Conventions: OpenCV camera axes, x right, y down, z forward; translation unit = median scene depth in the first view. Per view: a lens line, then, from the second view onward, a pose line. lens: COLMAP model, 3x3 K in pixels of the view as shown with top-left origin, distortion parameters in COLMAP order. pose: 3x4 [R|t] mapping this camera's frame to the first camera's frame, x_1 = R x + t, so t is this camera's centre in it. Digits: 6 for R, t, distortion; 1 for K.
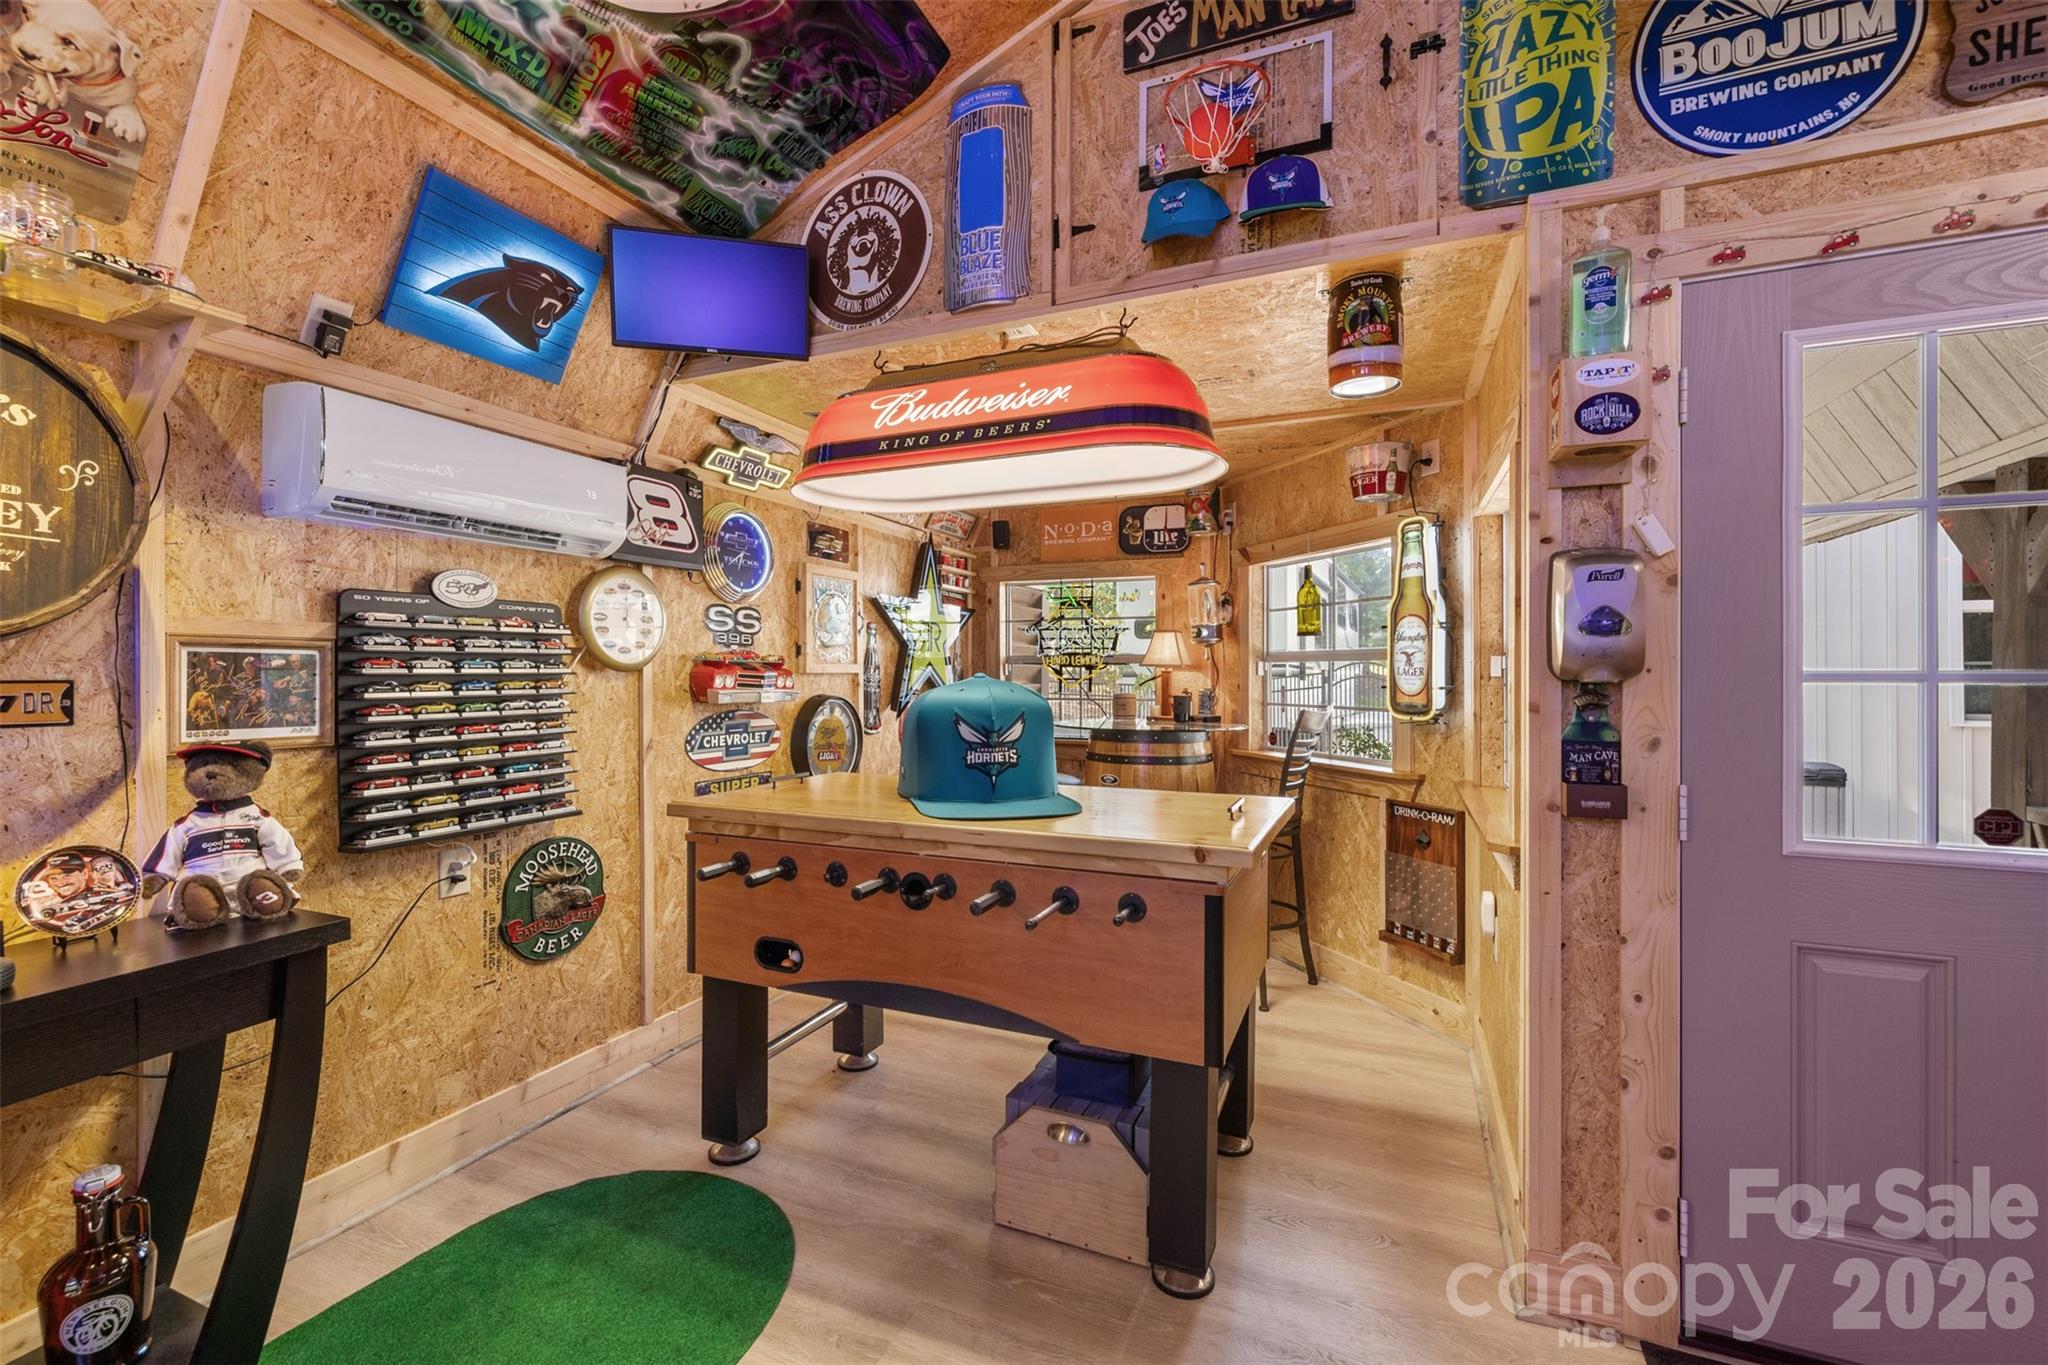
lens RADIAL K [[864.1, 0, 1023.0], [0, 864.1, 673.5], [0, 0, 1]] dist [-0.000848, -0.000028]
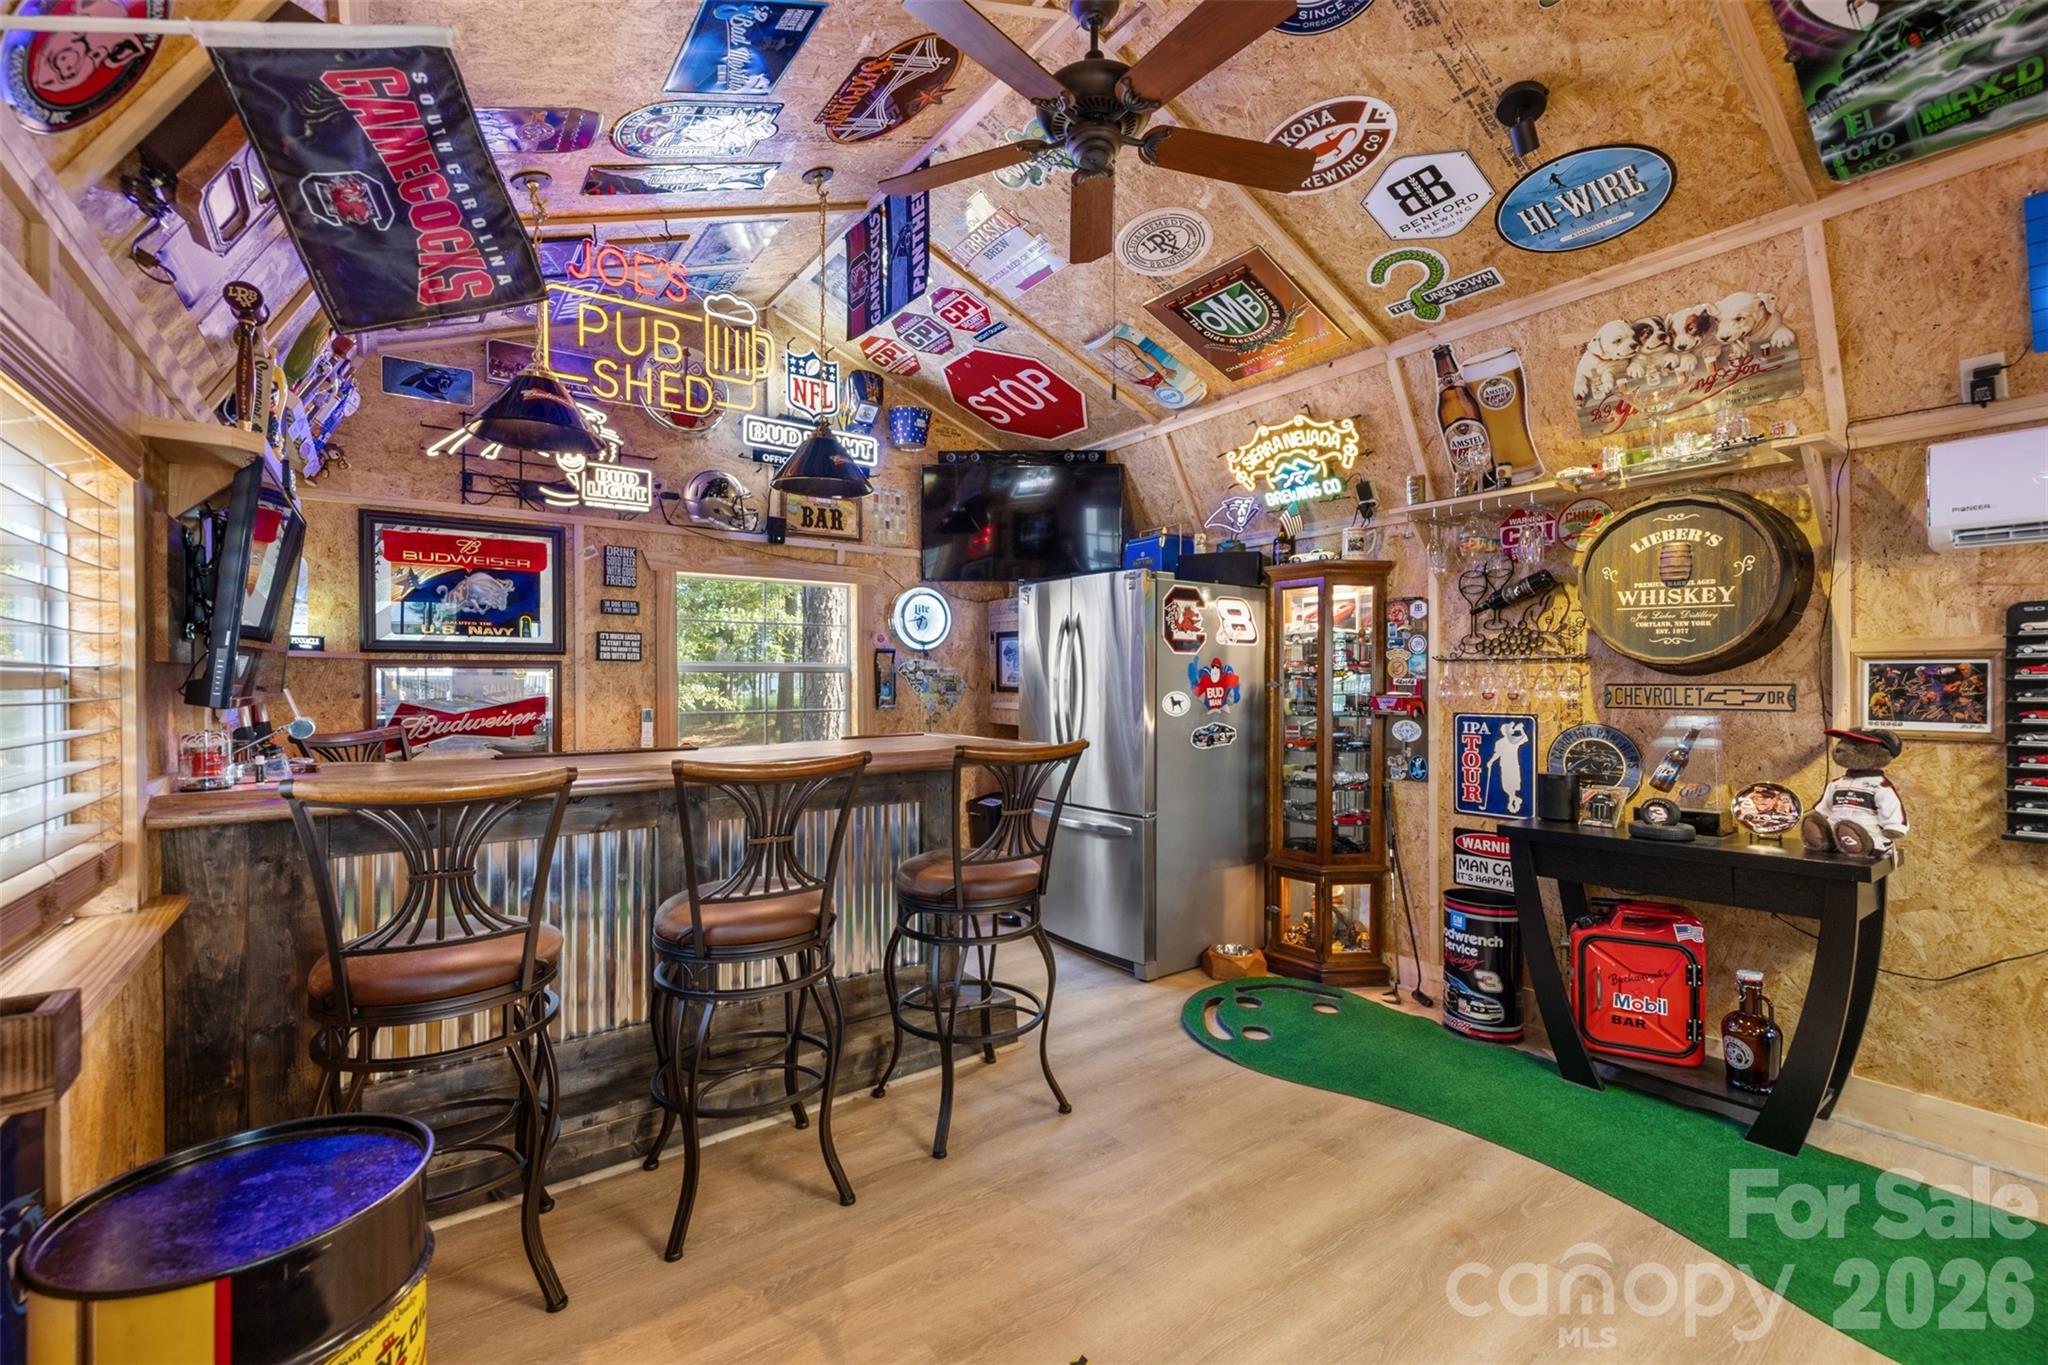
lens RADIAL K [[864.1, 0, 1023.0], [0, 864.1, 673.5], [0, 0, 1]] dist [-0.000848, -0.000028]
pose [[-0.512689, -0.004362, -0.858563, 0.952330], [0.005201, 0.999953, -0.008187, -0.005452], [0.858559, -0.008663, -0.512642, 0.541627]]
